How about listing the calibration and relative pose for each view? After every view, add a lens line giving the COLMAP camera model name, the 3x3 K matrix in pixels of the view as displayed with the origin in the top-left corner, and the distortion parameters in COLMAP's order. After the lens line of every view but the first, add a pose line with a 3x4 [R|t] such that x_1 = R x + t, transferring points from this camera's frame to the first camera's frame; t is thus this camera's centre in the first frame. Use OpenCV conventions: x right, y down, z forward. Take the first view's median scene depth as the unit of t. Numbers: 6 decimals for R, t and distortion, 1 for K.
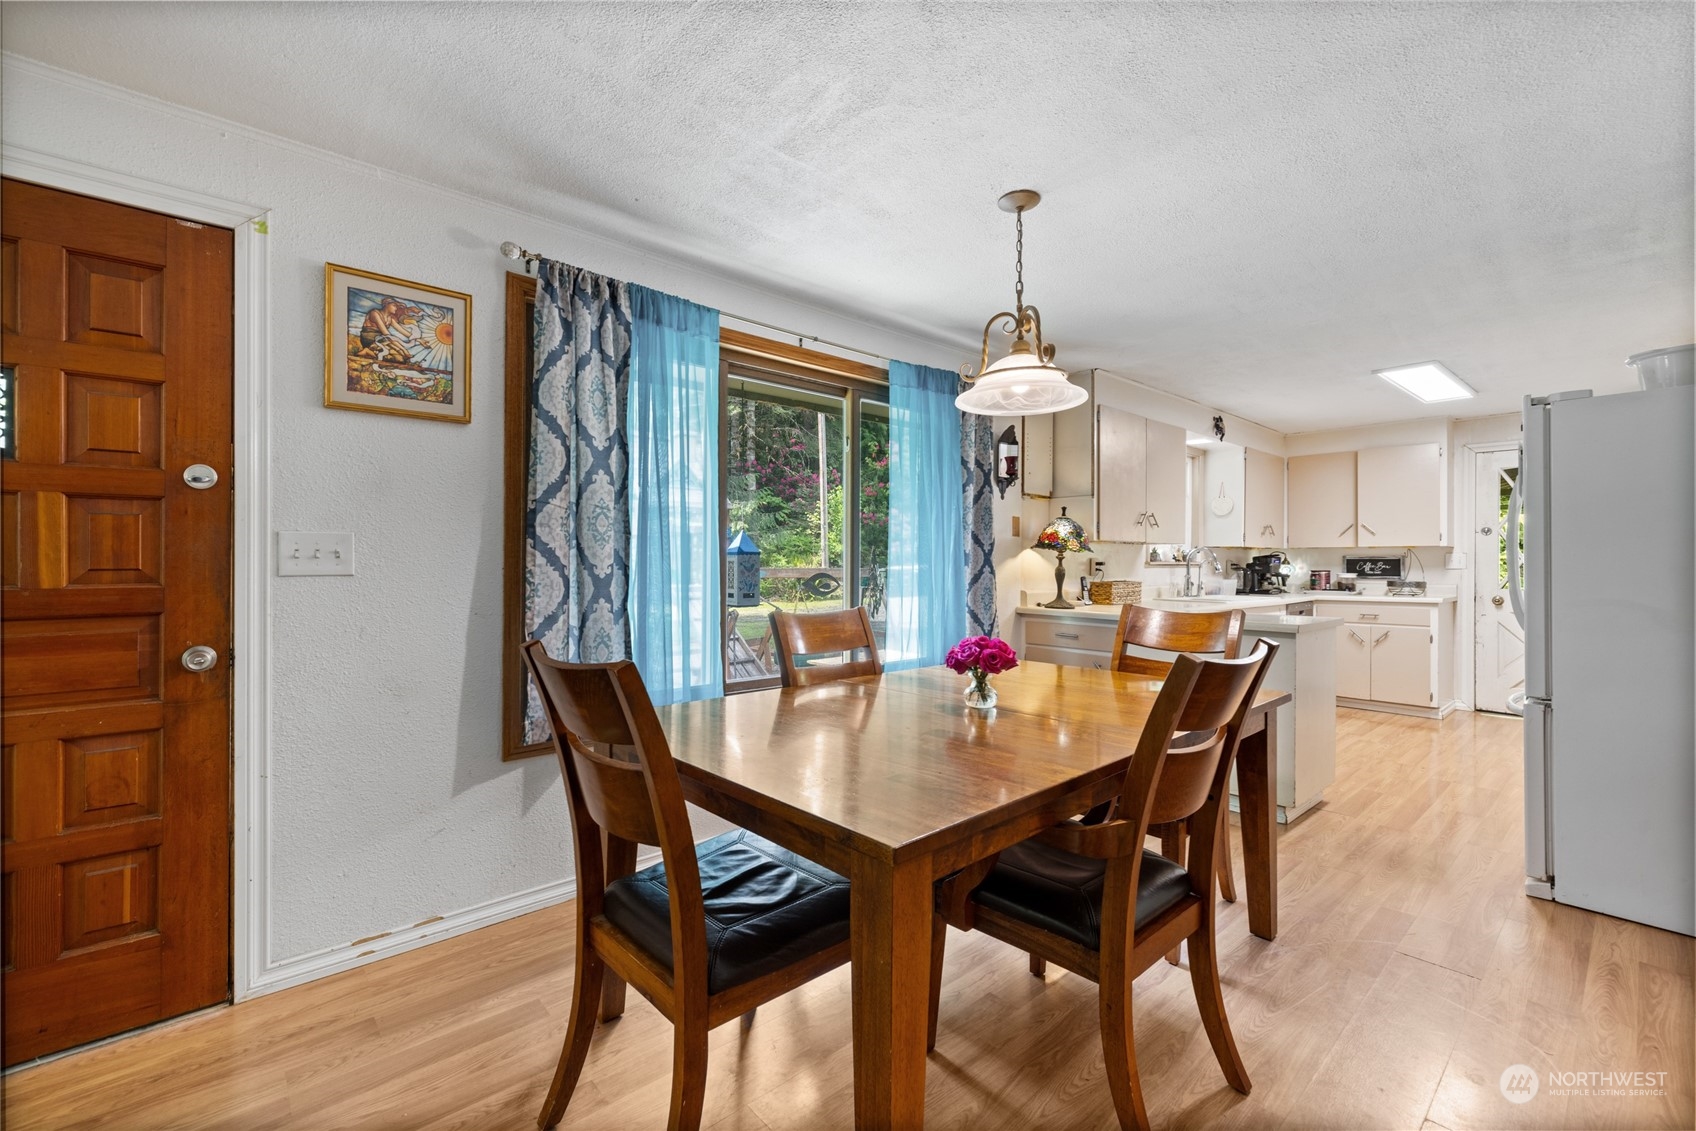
lens RADIAL K [[709.4, 0, 825.4], [0, 709.4, 554.6], [0, 0, 1]] dist [-0.000873, -0.000105]
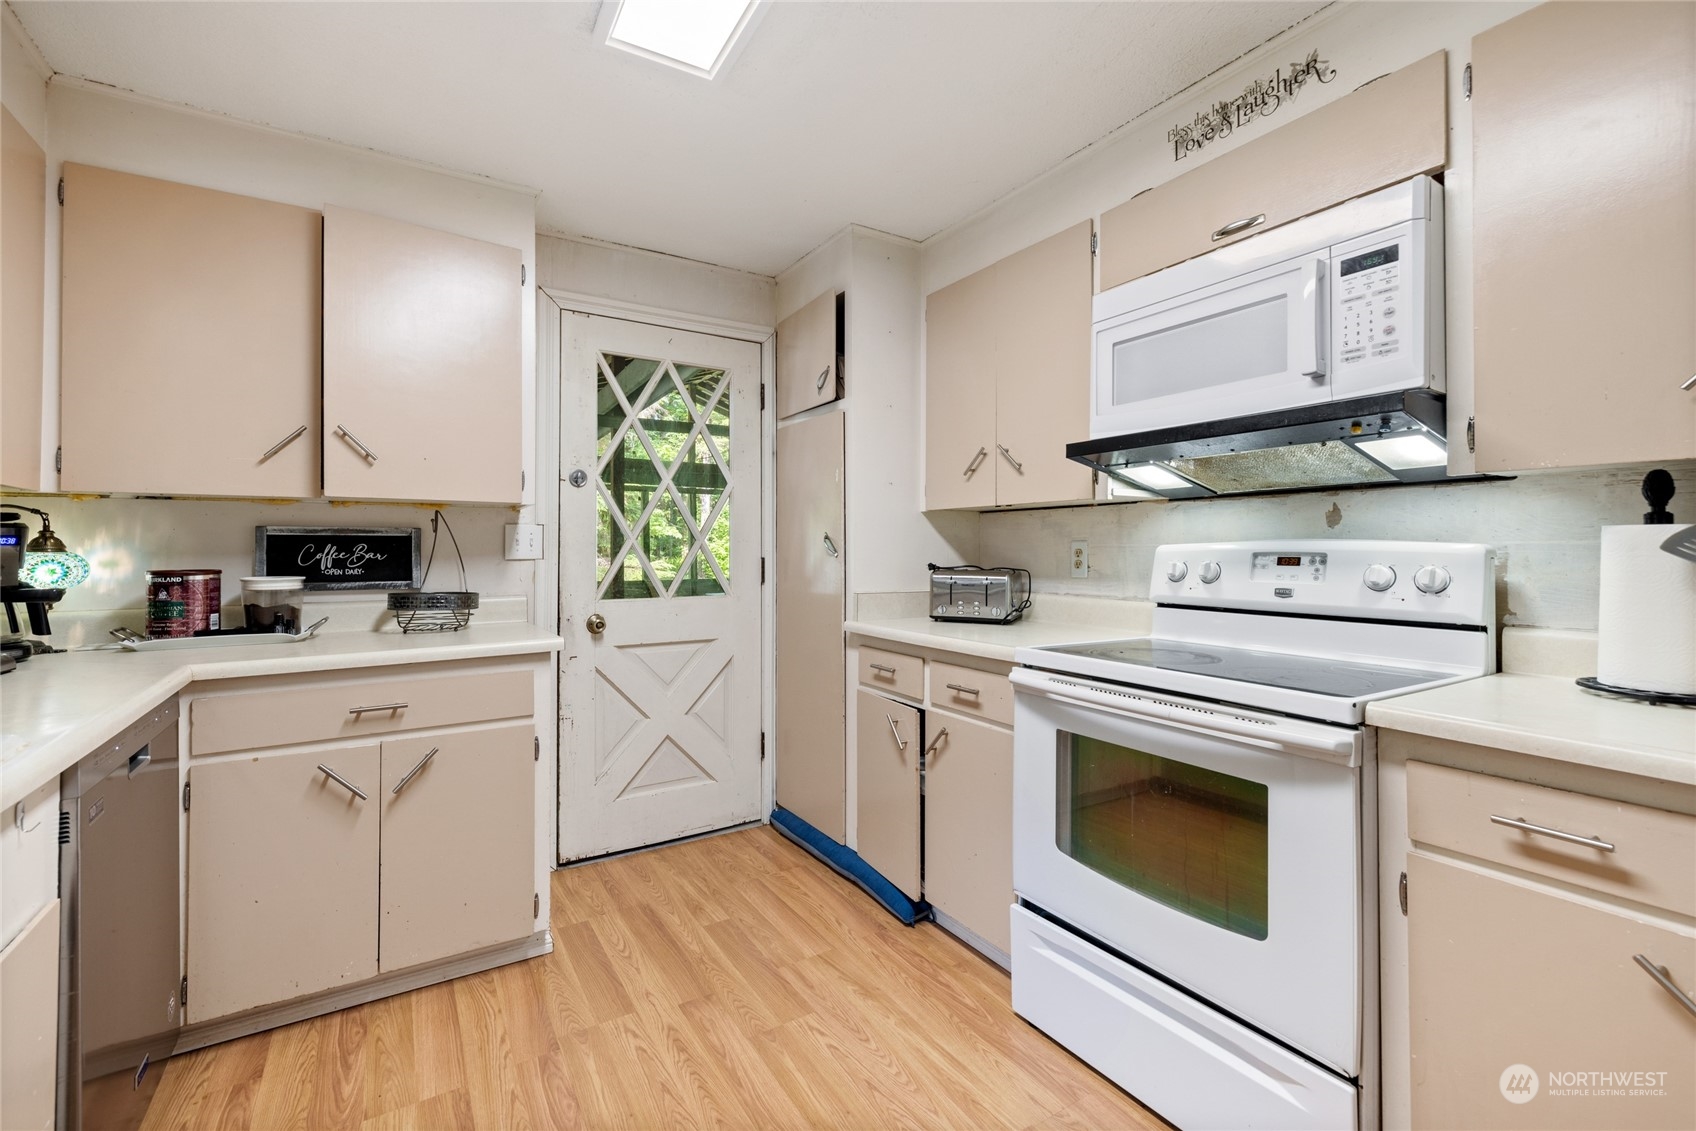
lens RADIAL K [[709.4, 0, 825.4], [0, 709.4, 554.6], [0, 0, 1]] dist [-0.000873, -0.000105]
pose [[0.153473, -0.006183, 0.988134, 0.449600], [-0.008030, 0.999940, 0.007504, 0.011319], [-0.988120, -0.009087, 0.153414, 0.699355]]
